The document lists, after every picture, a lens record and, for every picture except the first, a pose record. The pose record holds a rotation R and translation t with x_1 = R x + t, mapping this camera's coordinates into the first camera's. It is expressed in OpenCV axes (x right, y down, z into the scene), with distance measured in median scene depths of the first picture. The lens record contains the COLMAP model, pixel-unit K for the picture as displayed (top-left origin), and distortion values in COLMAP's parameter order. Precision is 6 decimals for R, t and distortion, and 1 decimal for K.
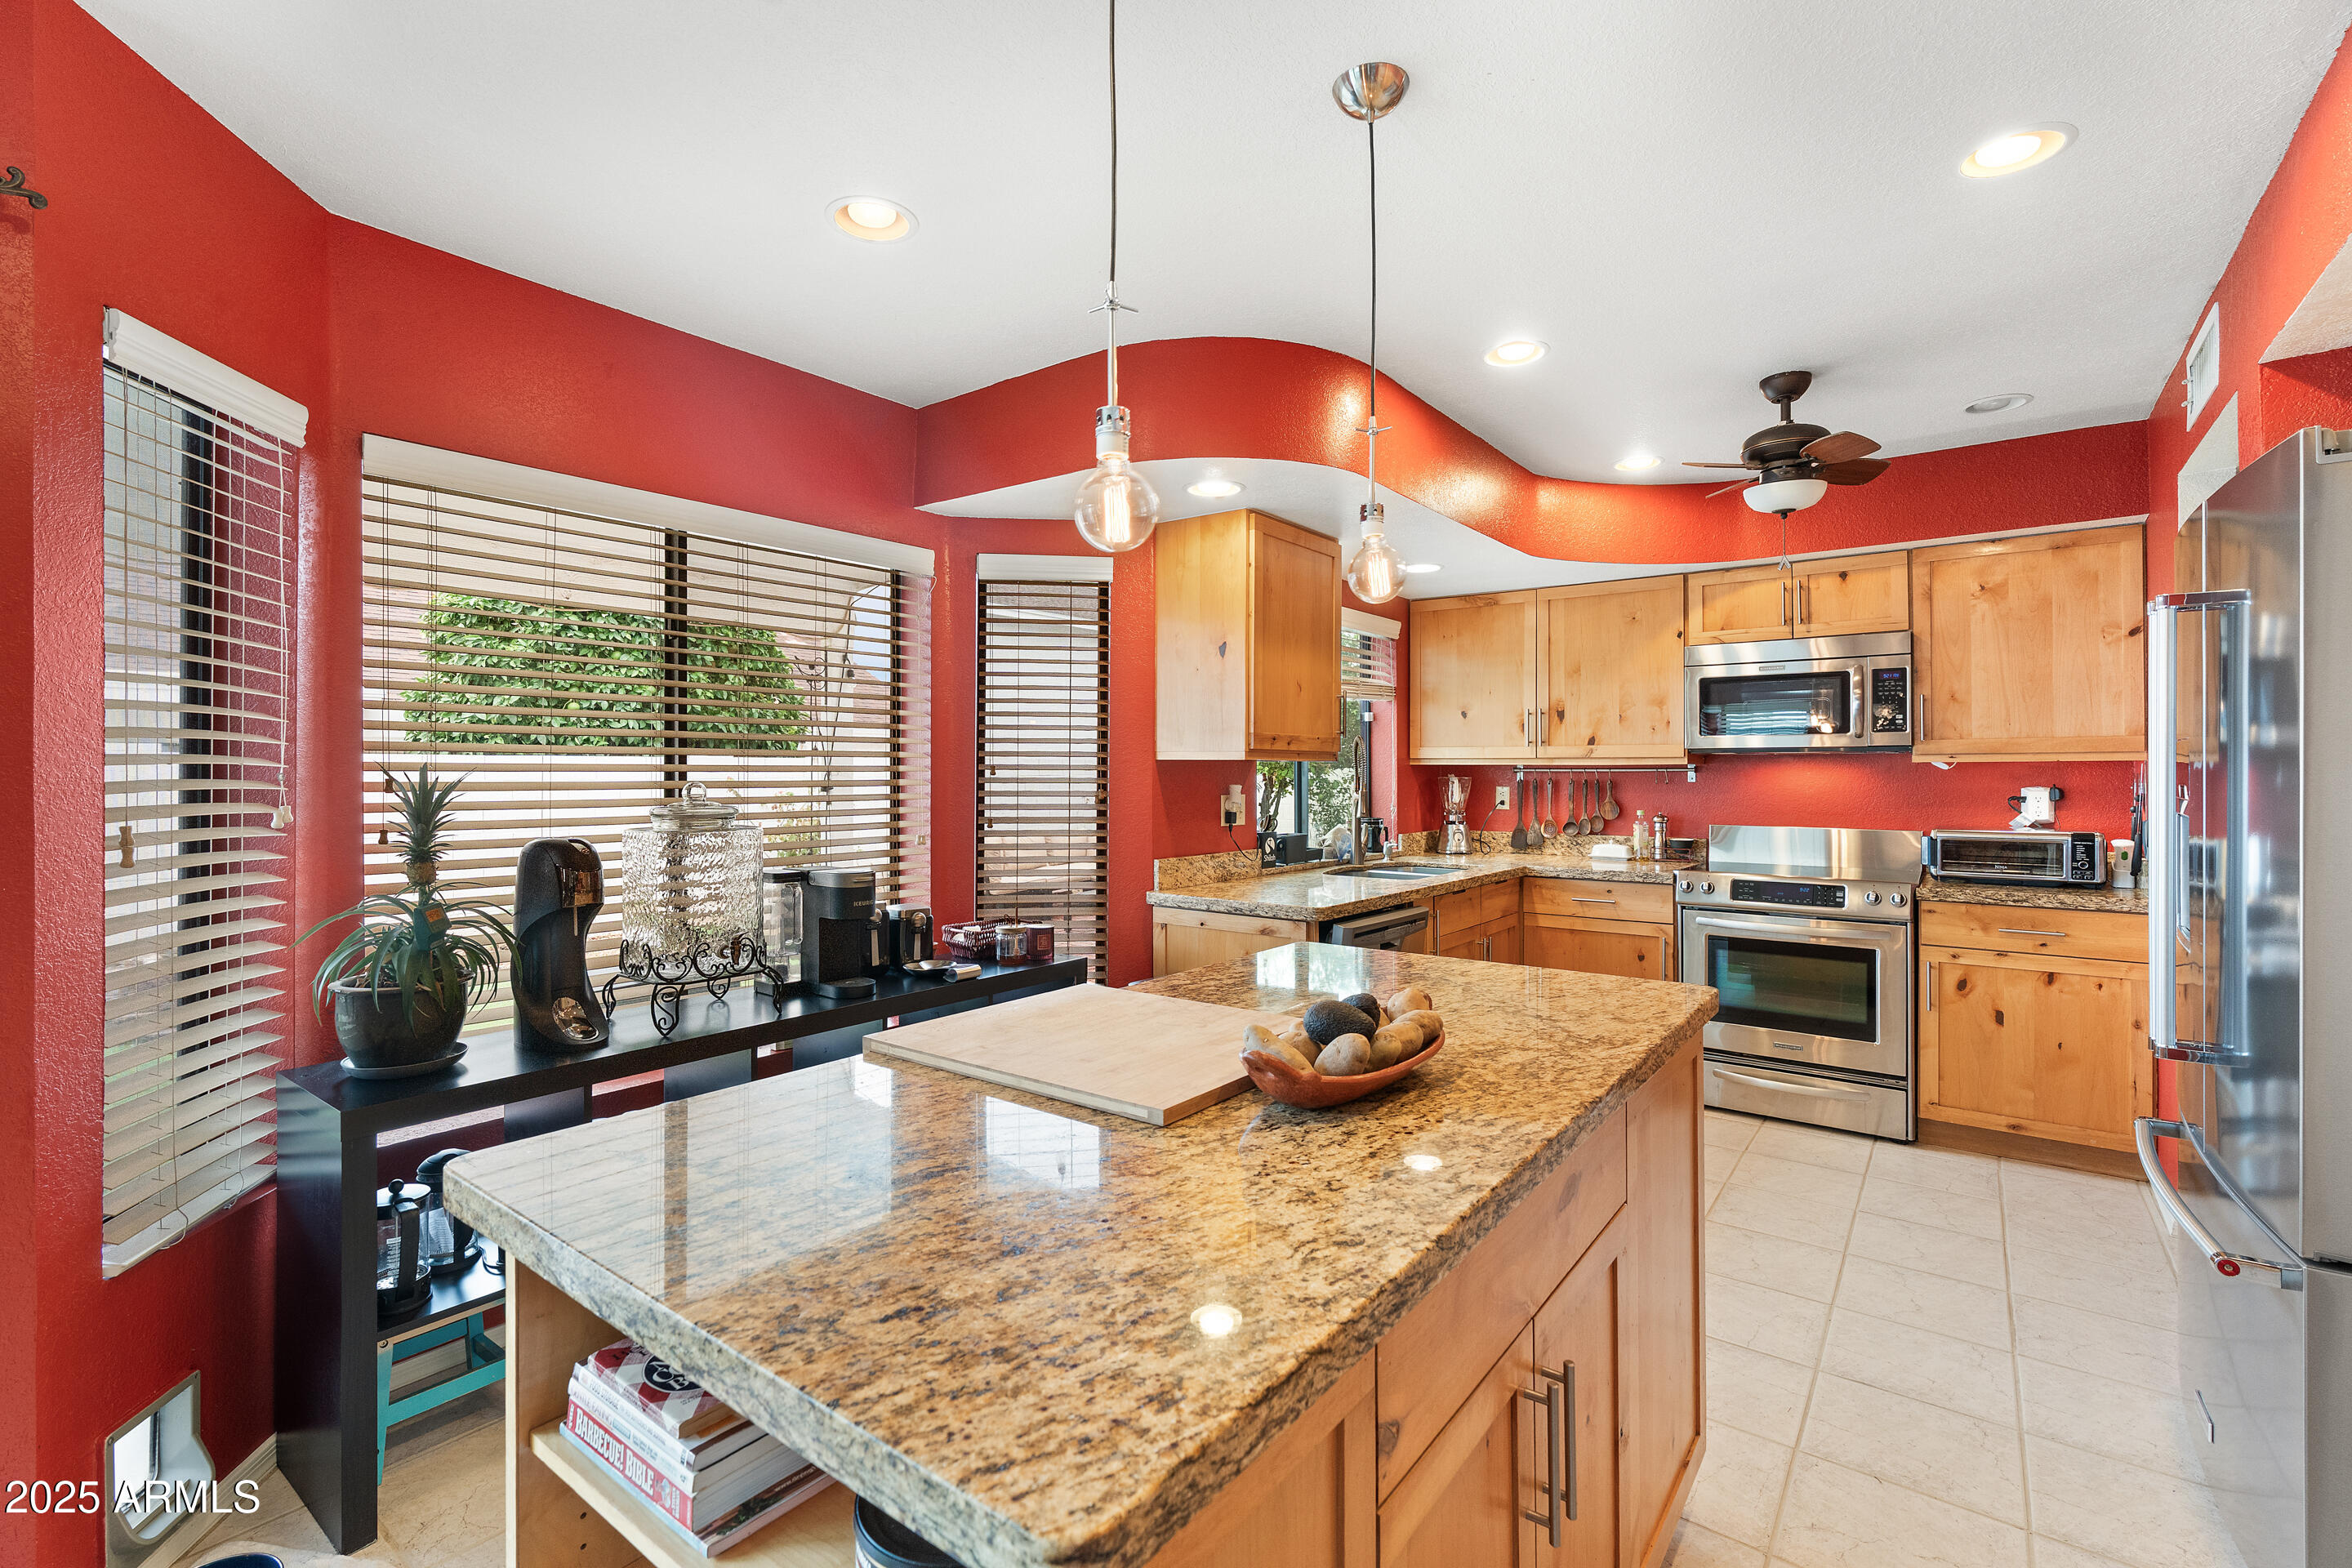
lens RADIAL K [[1072.3, 0, 1180.7], [0, 1072.3, 774.0], [0, 0, 1]] dist [-0.007587, 0.001093]
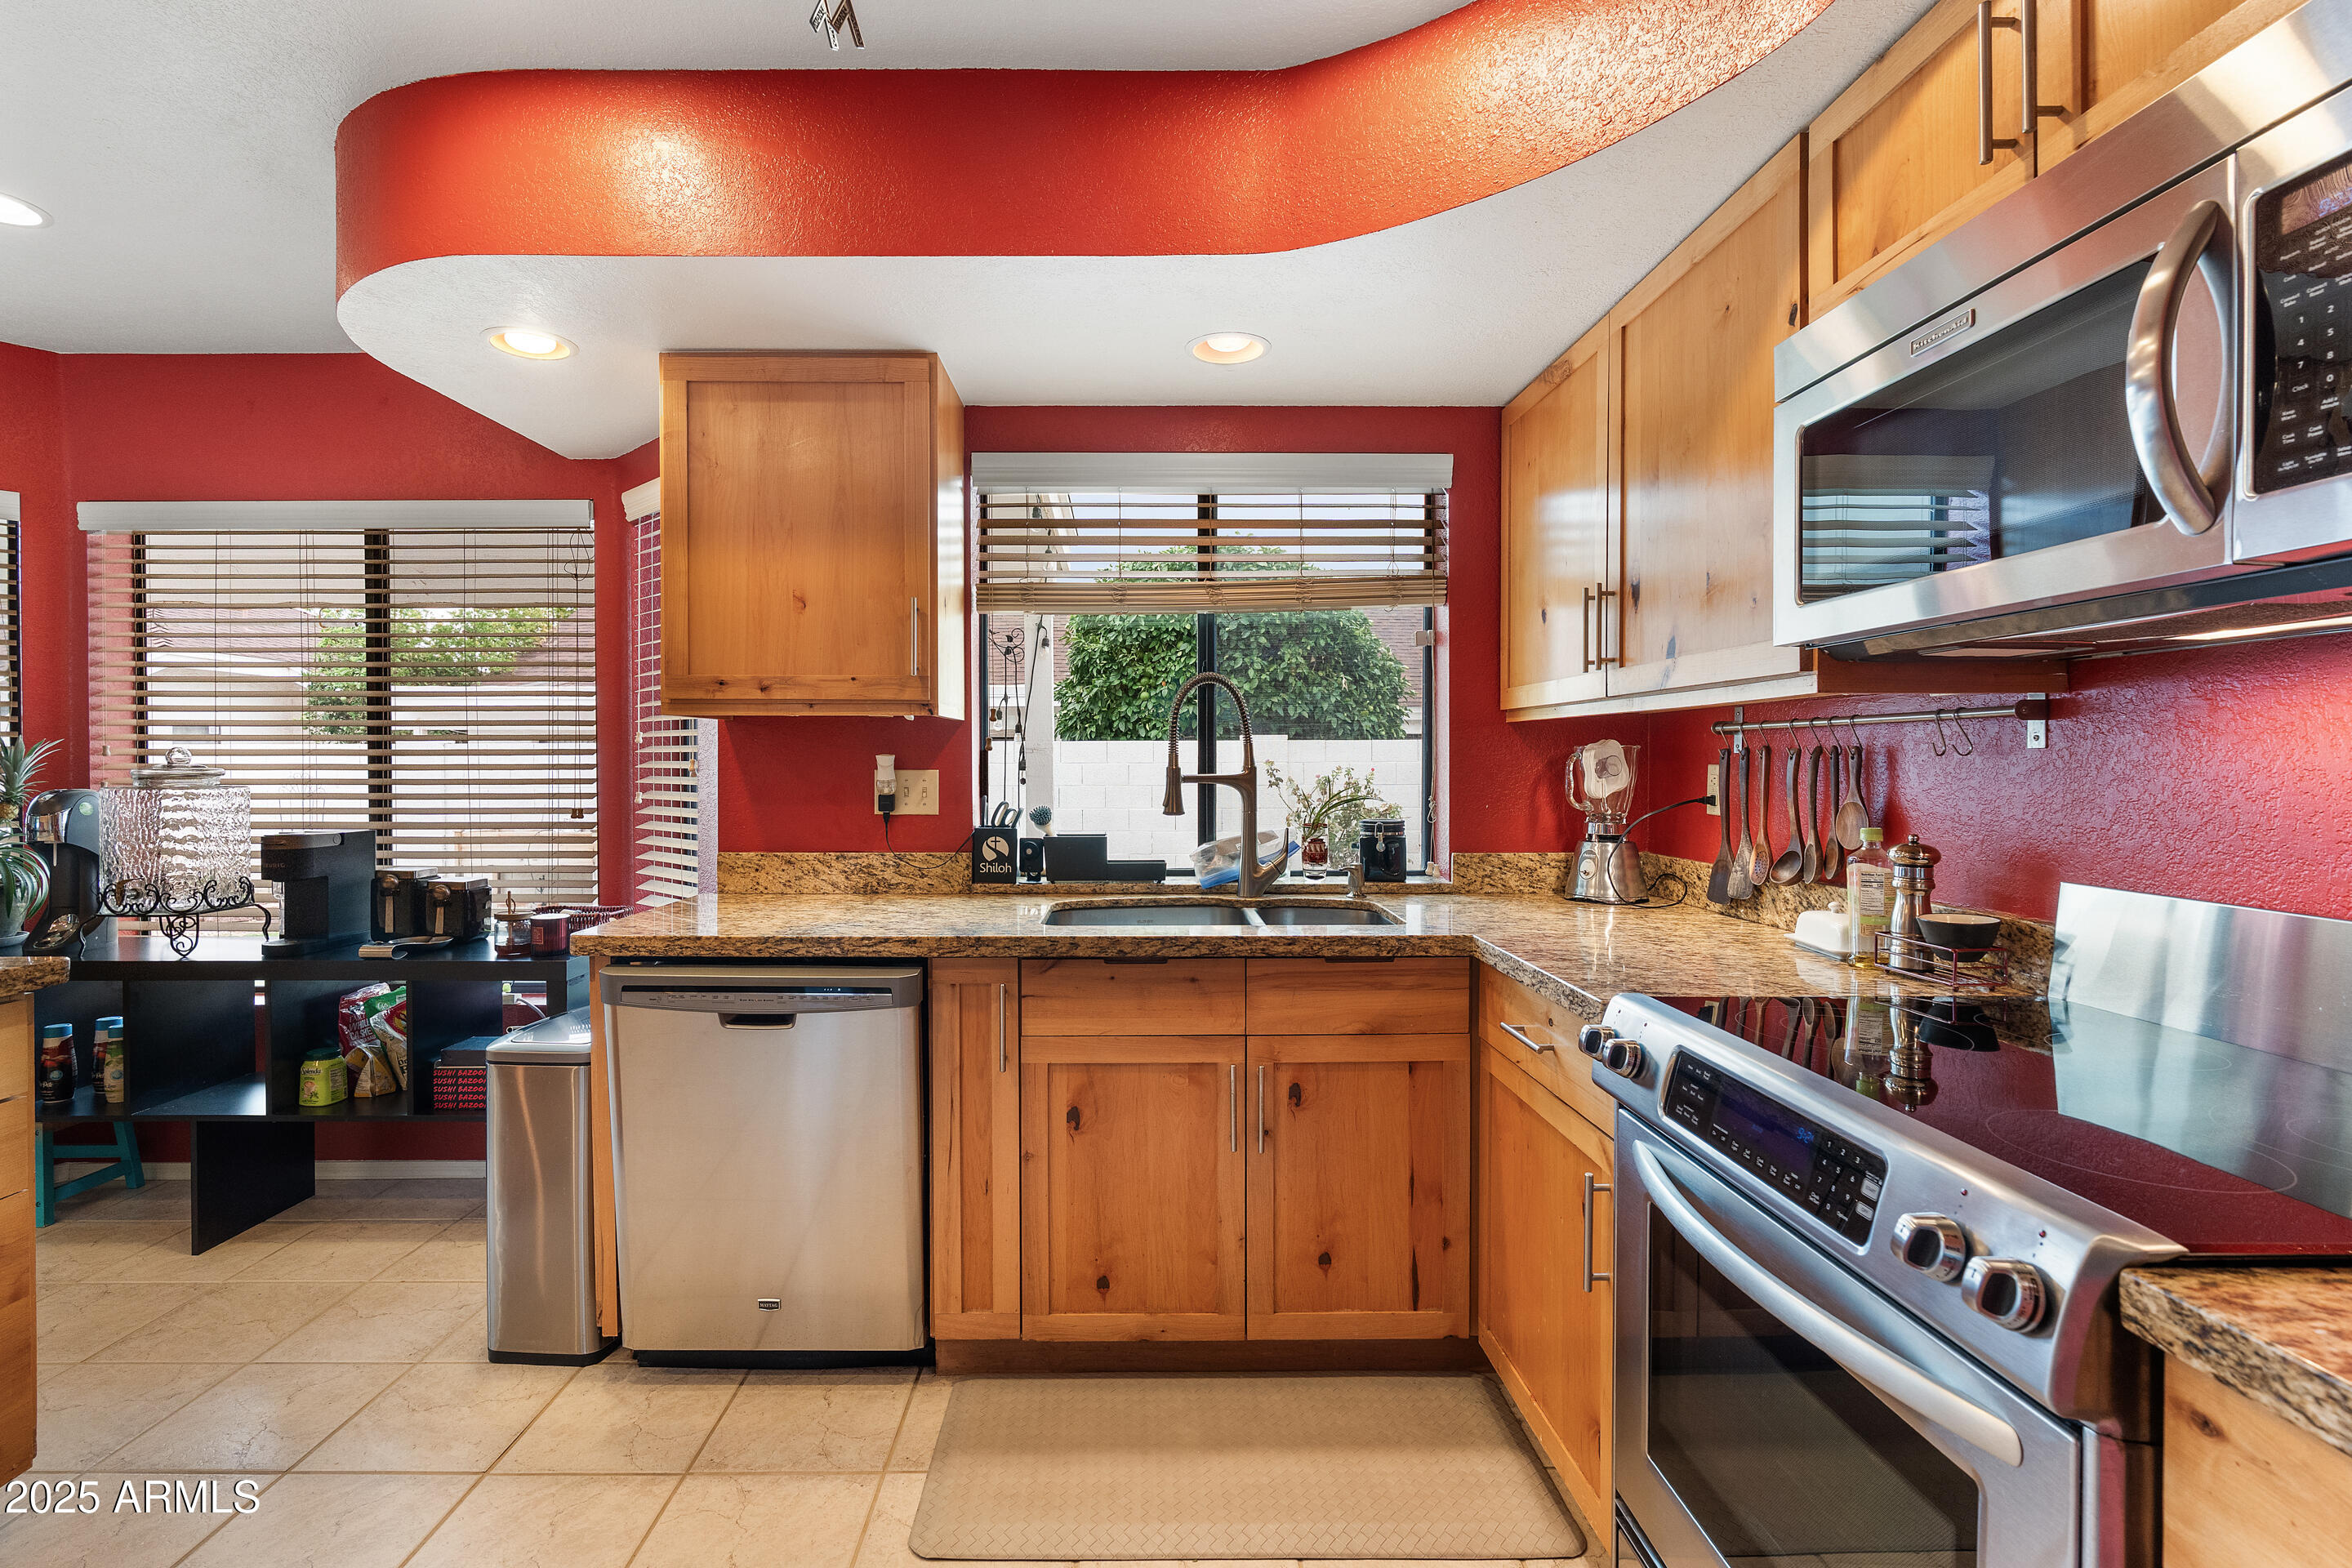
lens RADIAL K [[1072.3, 0, 1153.6], [0, 1072.3, 780.4], [0, 0, 1]] dist [-0.007587, 0.001093]
pose [[0.603431, 0.012399, -0.797319, 0.678347], [-0.003817, 0.999913, 0.012661, 0.016429], [0.797406, -0.004597, 0.603426, 0.697106]]
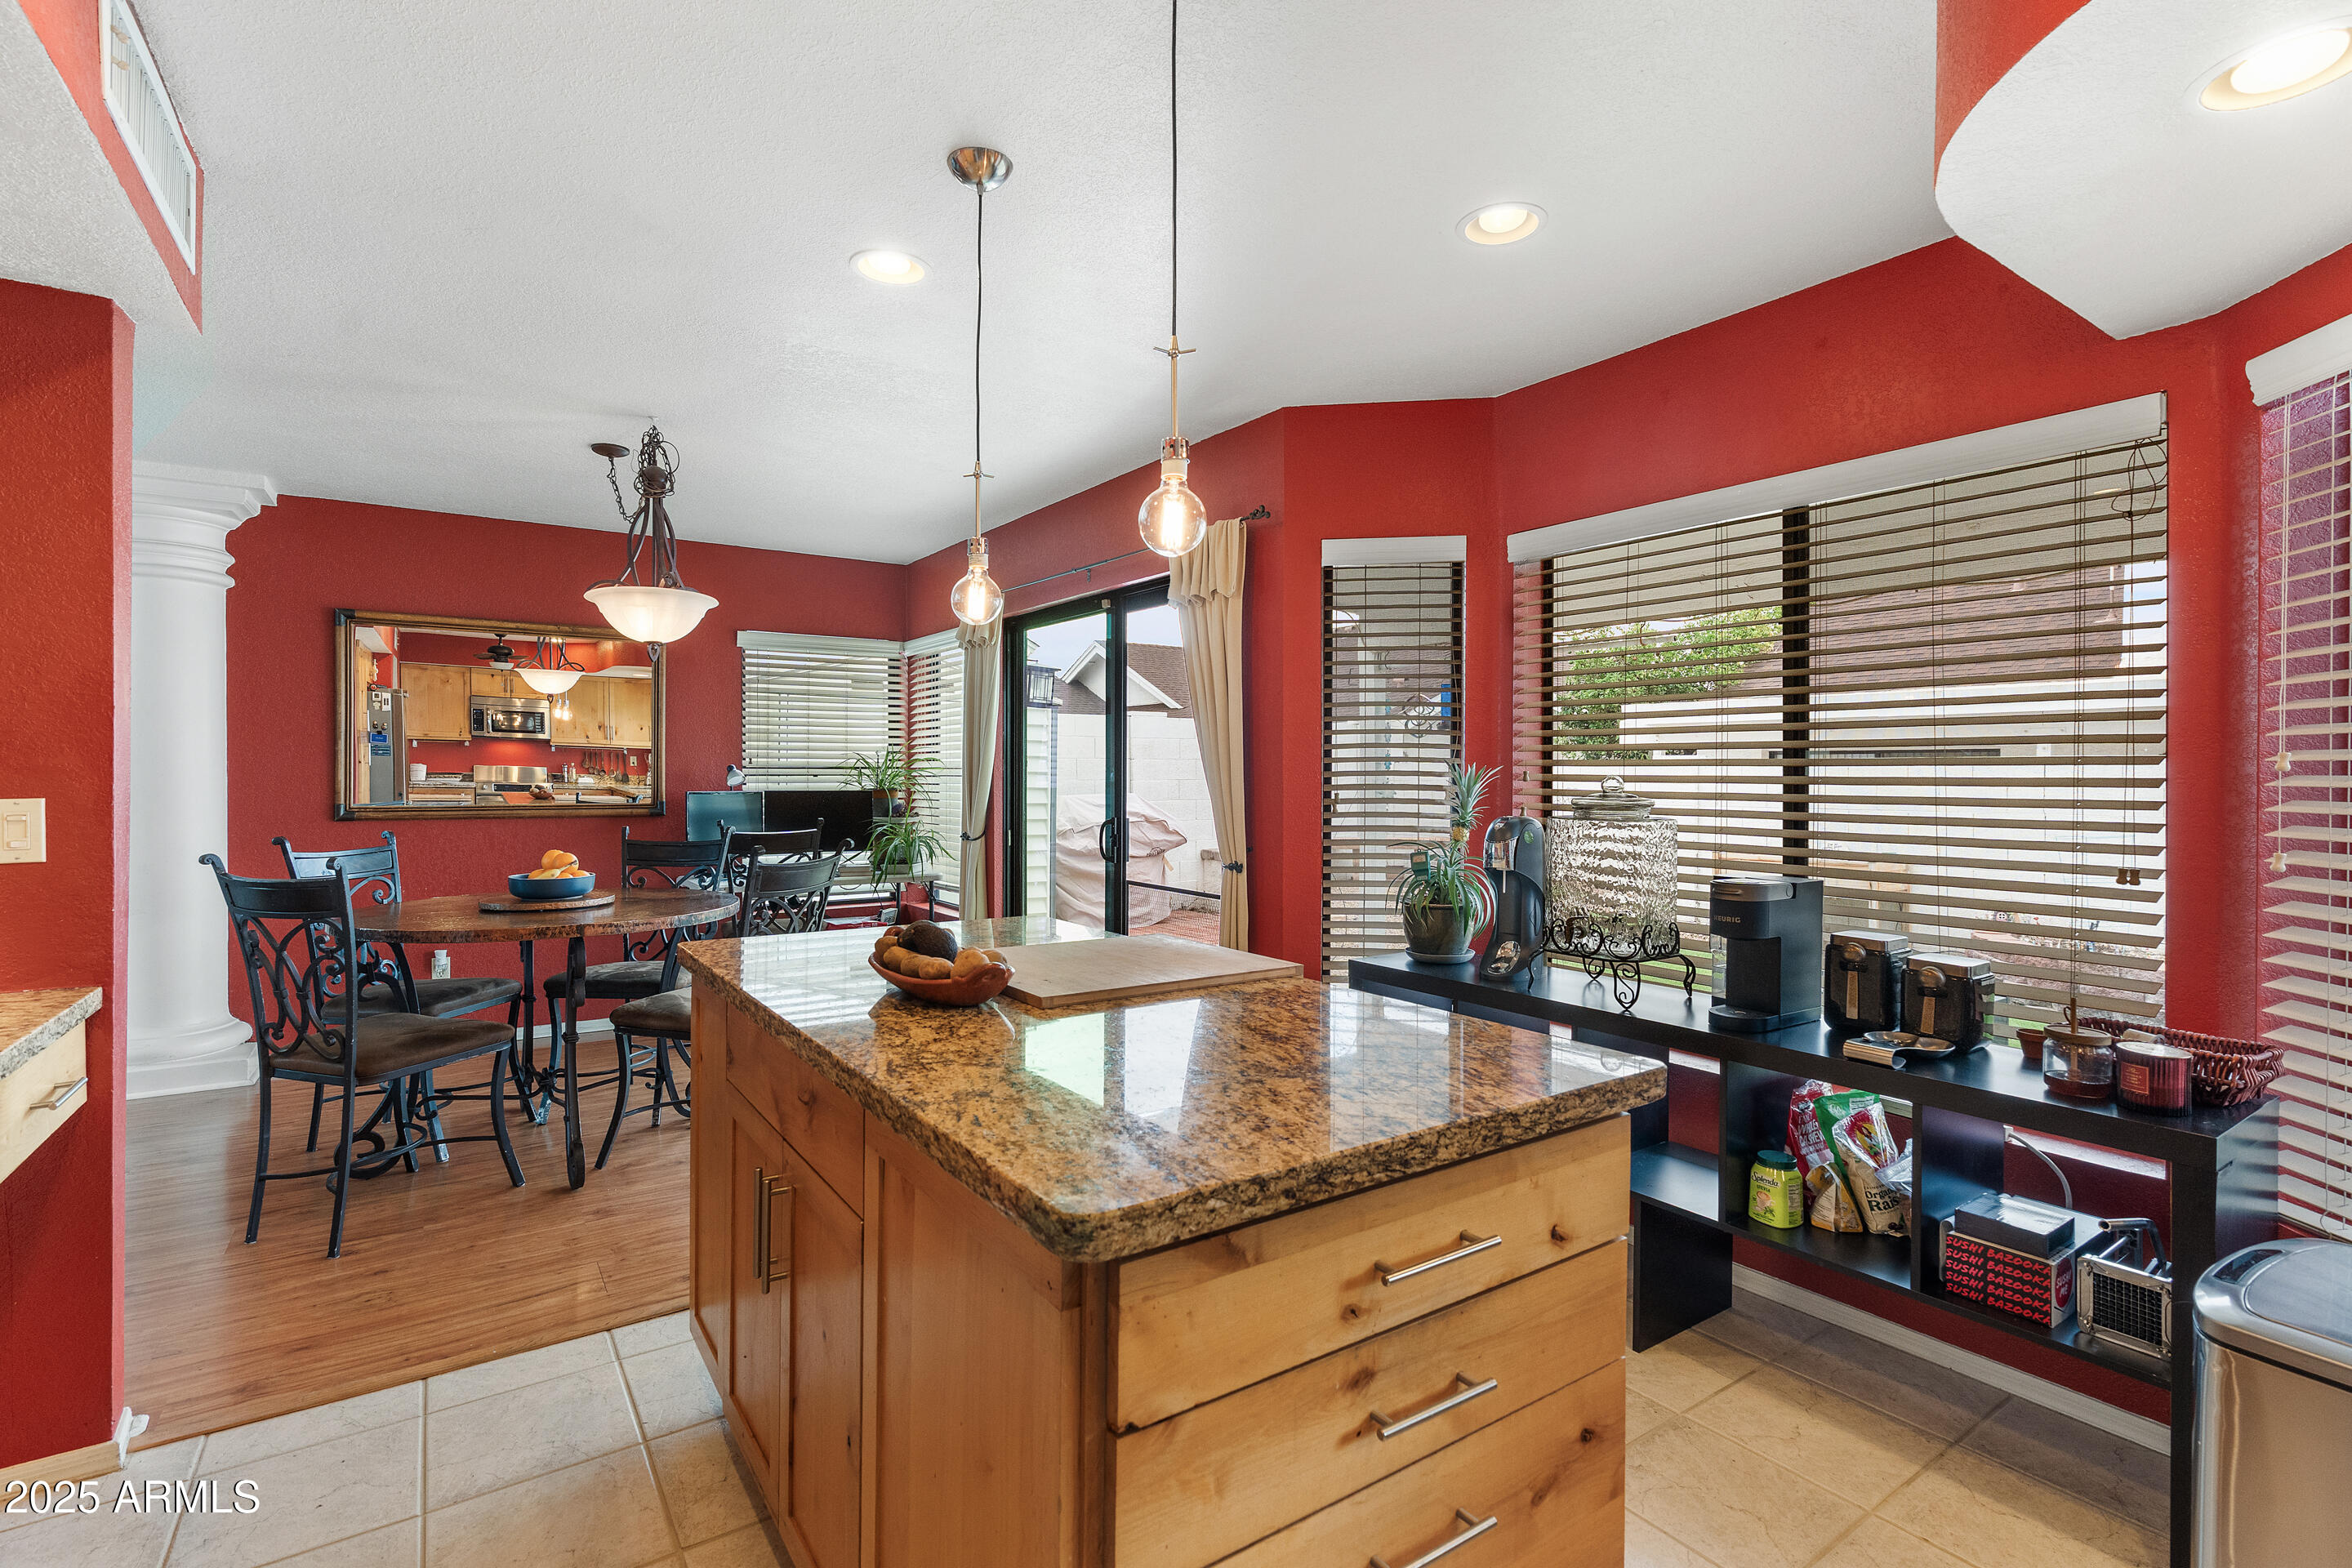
lens RADIAL K [[1072.3, 0, 1166.0], [0, 1072.3, 775.8], [0, 0, 1]] dist [-0.007587, 0.001093]
pose [[-0.325578, 0.001701, -0.945514, 0.429066], [-0.011558, 0.999917, 0.005779, 0.006047], [0.945444, 0.012809, -0.325531, 0.562796]]
